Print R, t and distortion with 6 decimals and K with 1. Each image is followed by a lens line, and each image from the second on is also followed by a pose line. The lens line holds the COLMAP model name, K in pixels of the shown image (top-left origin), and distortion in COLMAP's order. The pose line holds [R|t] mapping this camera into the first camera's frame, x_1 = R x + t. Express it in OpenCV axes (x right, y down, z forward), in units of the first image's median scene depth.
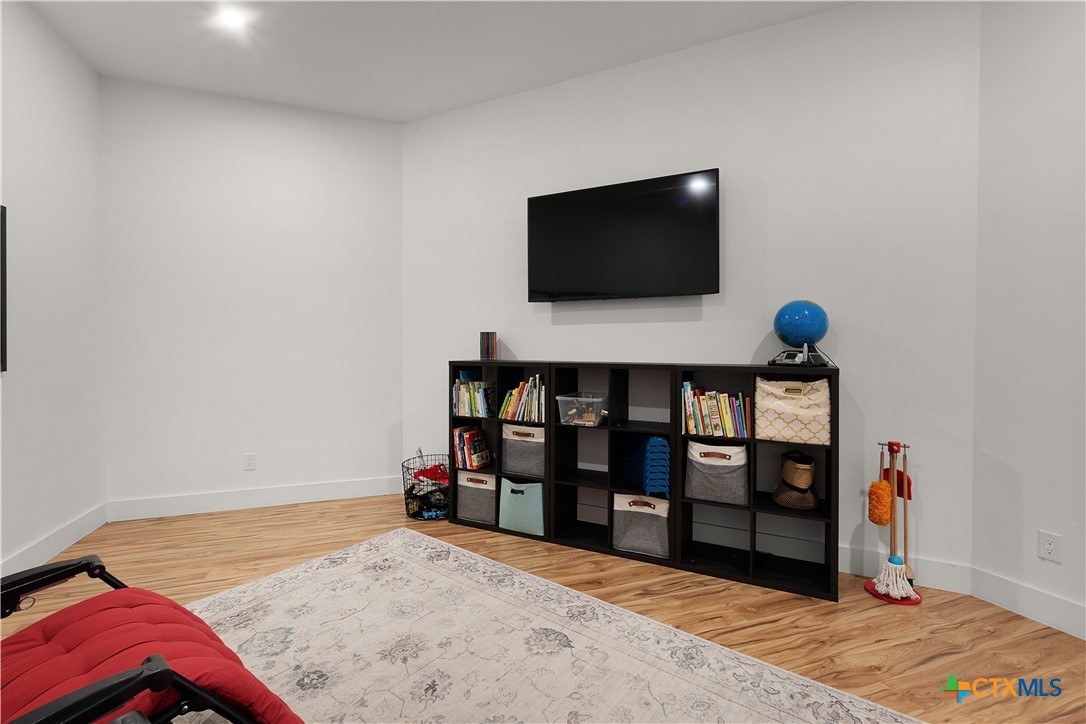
lens RADIAL K [[478.3, 0, 543.4], [0, 478.3, 355.2], [0, 0, 1]] dist [-0.000375, -0.001043]
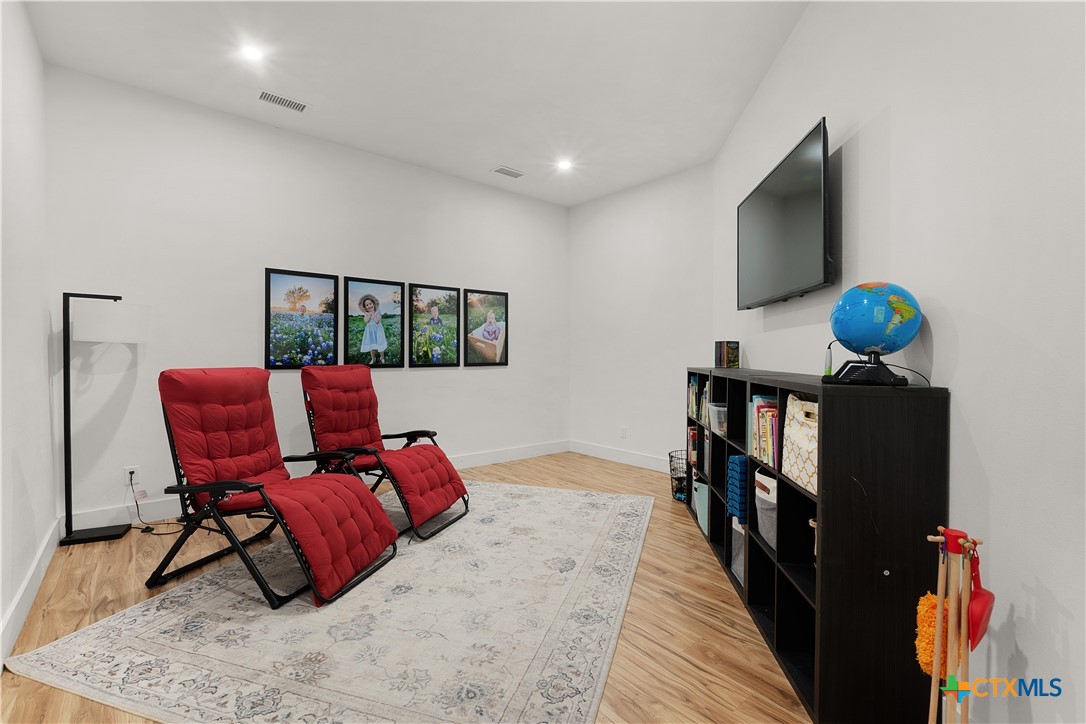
lens RADIAL K [[478.3, 0, 543.4], [0, 478.3, 355.2], [0, 0, 1]] dist [-0.000375, -0.001043]
pose [[0.347585, 0.002509, -0.937645, 0.980373], [-0.021565, 0.999753, -0.005319, -0.004264], [0.937400, 0.022069, 0.347553, 0.339296]]
